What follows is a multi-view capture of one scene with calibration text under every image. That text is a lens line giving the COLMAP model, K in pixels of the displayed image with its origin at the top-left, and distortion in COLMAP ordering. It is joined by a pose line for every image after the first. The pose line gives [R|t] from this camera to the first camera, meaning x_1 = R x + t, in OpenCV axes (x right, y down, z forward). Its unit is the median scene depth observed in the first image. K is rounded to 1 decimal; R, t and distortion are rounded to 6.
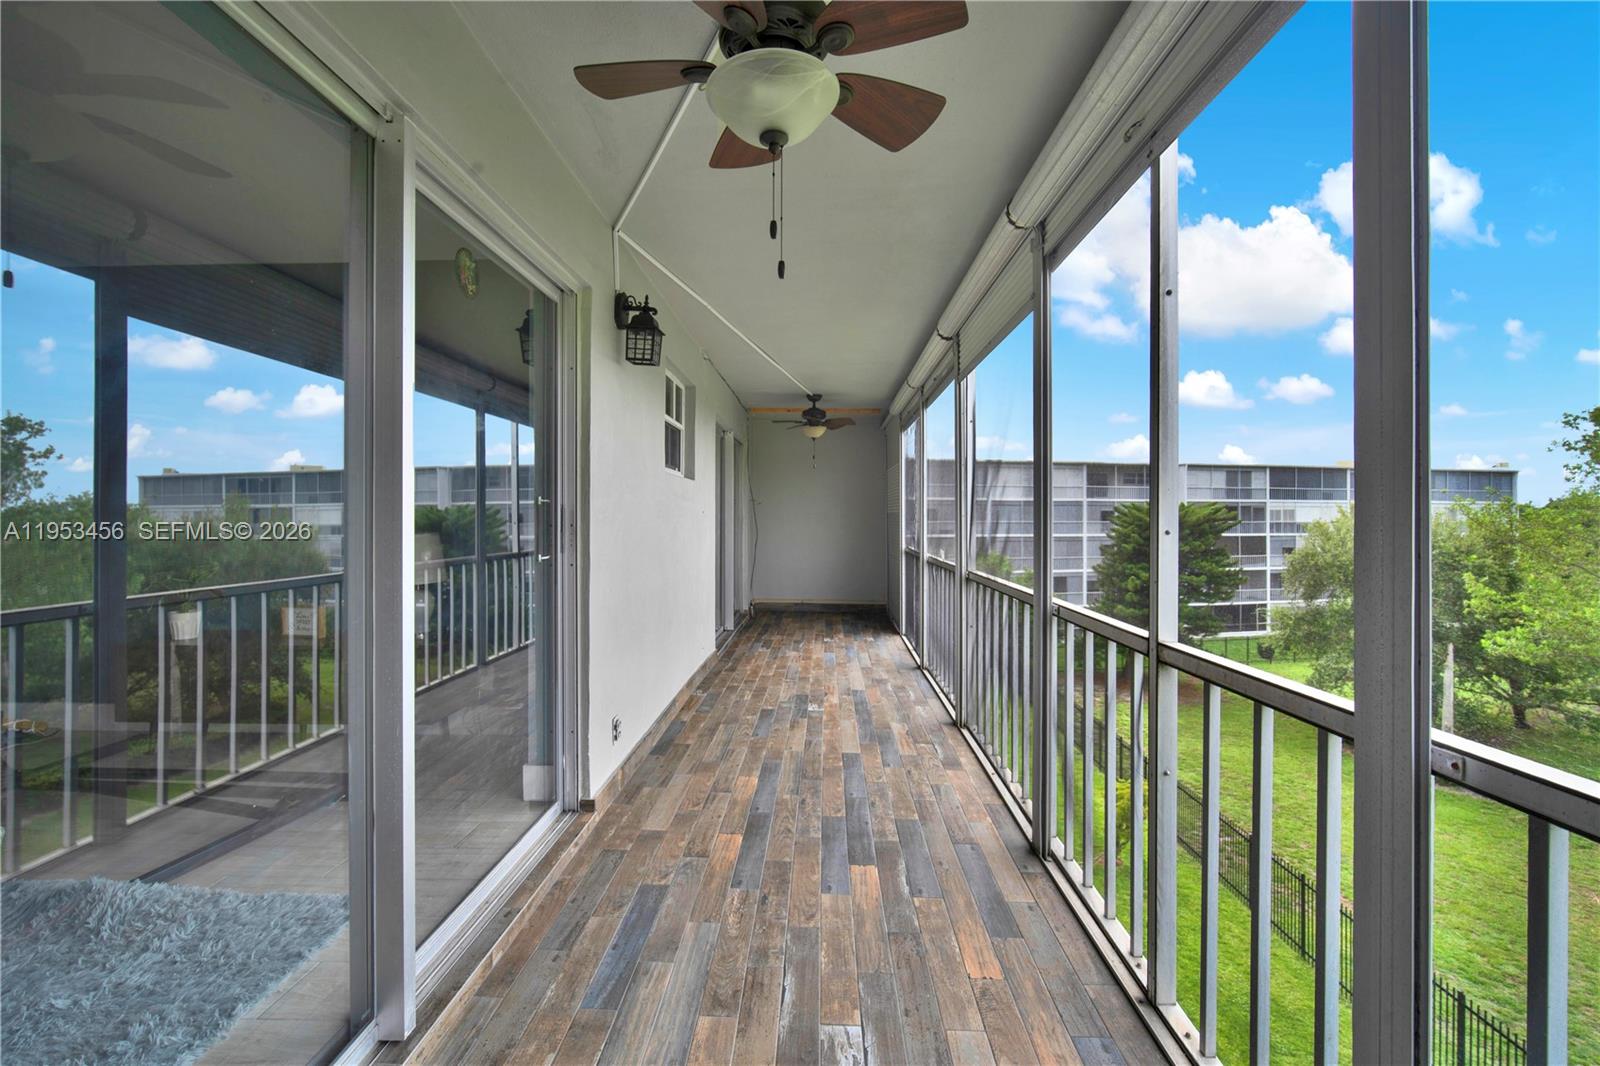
lens RADIAL K [[702.4, 0, 815.5], [0, 702.4, 516.7], [0, 0, 1]] dist [-0.011167, 0.002775]
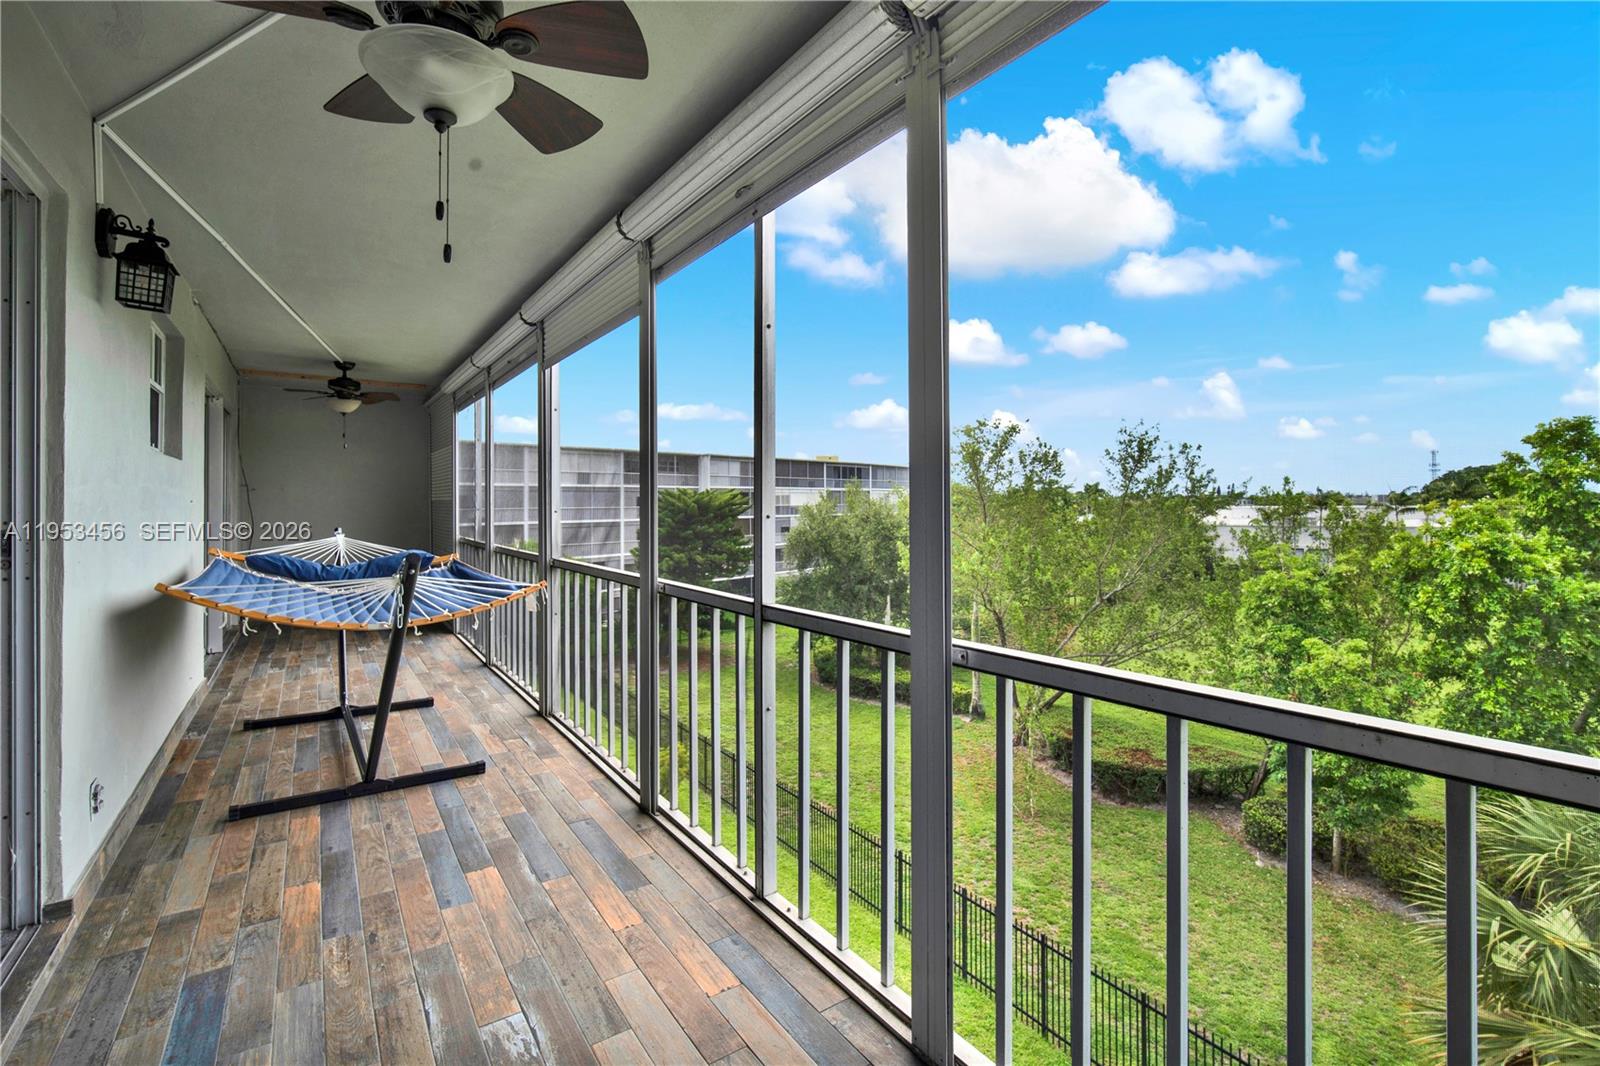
lens RADIAL K [[702.4, 0, 814.9], [0, 702.4, 498.1], [0, 0, 1]] dist [-0.011167, 0.002775]
pose [[0.803891, -0.002931, 0.594769, -0.108252], [0.006697, 0.999969, -0.004125, -0.003521], [-0.594739, 0.007299, 0.803886, -0.037972]]
